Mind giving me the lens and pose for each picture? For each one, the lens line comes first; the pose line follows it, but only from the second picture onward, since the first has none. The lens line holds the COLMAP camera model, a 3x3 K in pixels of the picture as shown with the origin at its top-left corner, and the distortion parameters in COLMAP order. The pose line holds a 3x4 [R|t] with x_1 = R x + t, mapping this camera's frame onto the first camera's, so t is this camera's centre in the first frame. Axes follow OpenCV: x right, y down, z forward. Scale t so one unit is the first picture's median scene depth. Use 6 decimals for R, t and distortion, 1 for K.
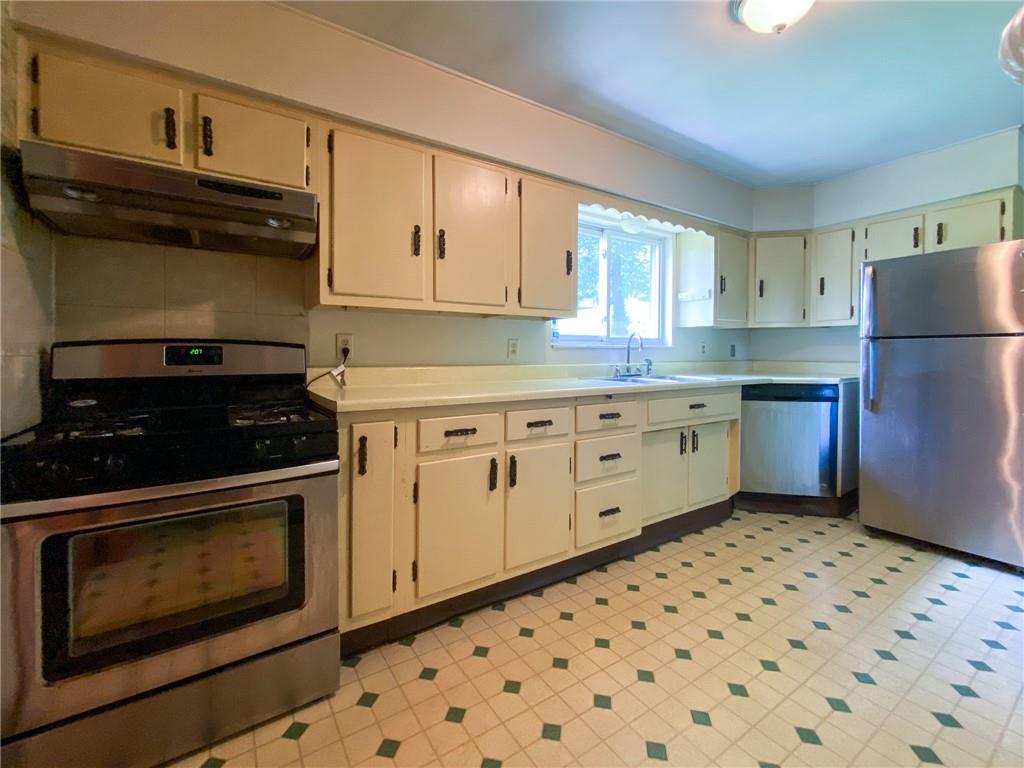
lens RADIAL K [[432.6, 0, 511.0], [0, 432.6, 356.3], [0, 0, 1]] dist [-0.001230, -0.000509]
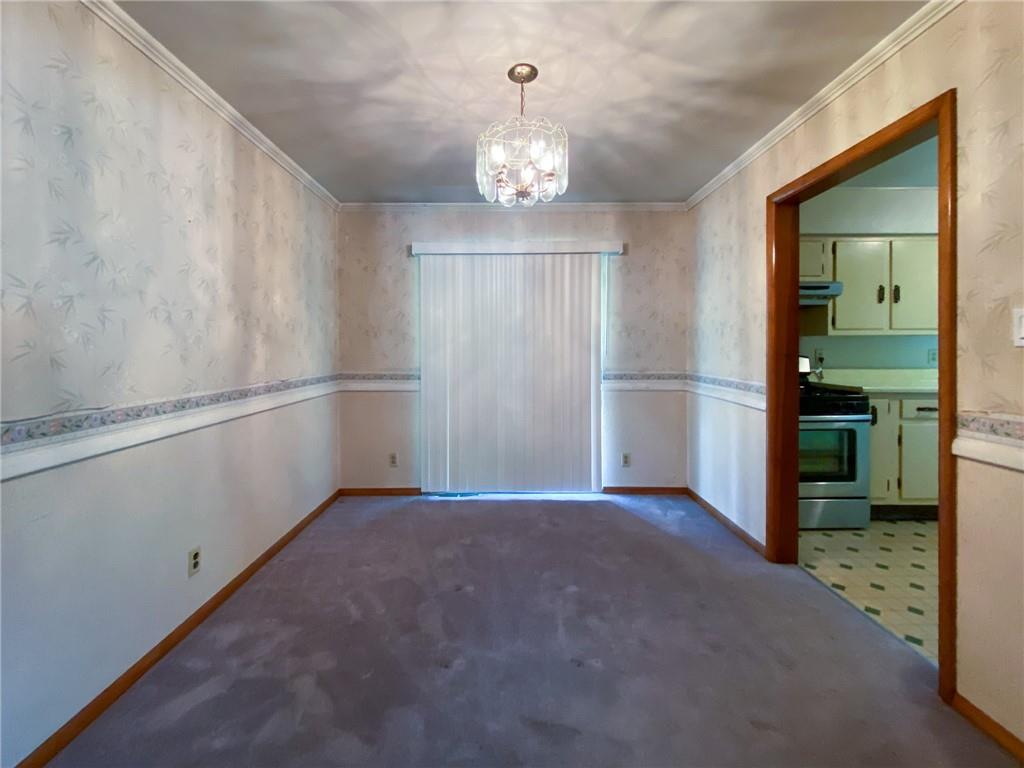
lens RADIAL K [[416.2, 0, 510.9], [0, 416.2, 351.3], [0, 0, 1]] dist [-0.017352, -0.000081]
pose [[0.833340, 0.003104, -0.552751, -0.516282], [-0.005899, 0.999977, -0.003277, -0.031602], [0.552729, 0.005992, 0.833340, -1.080033]]
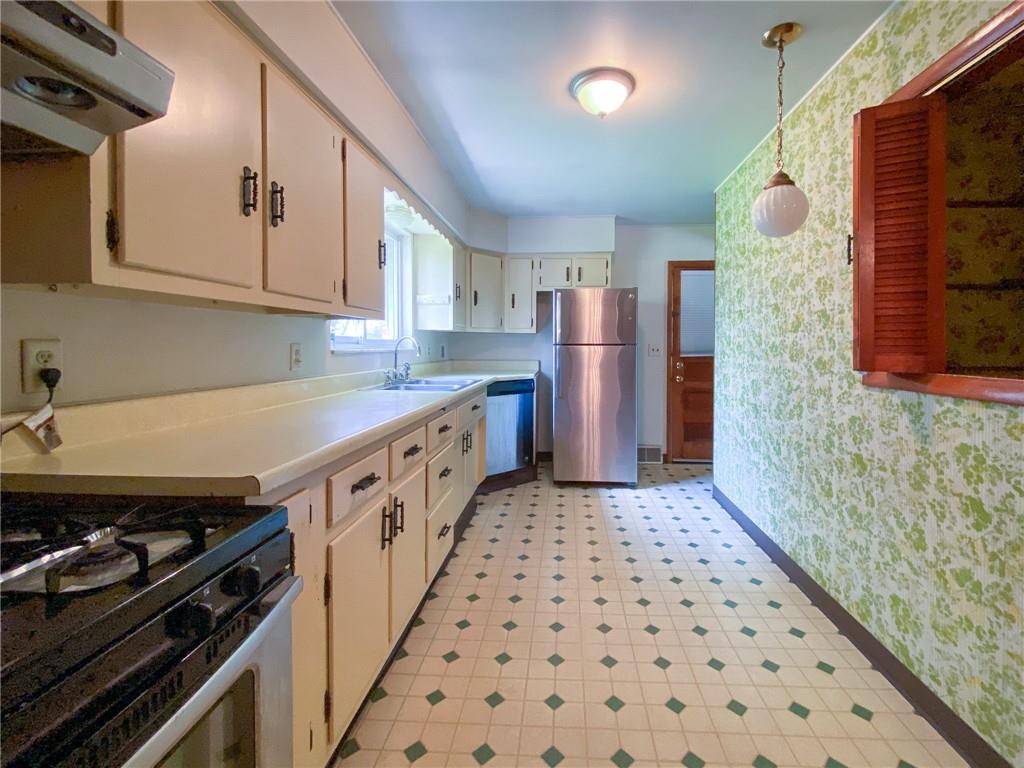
lens RADIAL K [[446.0, 0, 546.7], [0, 446.0, 354.5], [0, 0, 1]] dist [-0.000333, 0.000147]
pose [[0.585631, -0.012792, 0.810477, -0.468775], [0.001162, 0.999888, 0.014942, -0.042561], [-0.810577, -0.007809, 0.585580, 0.272484]]
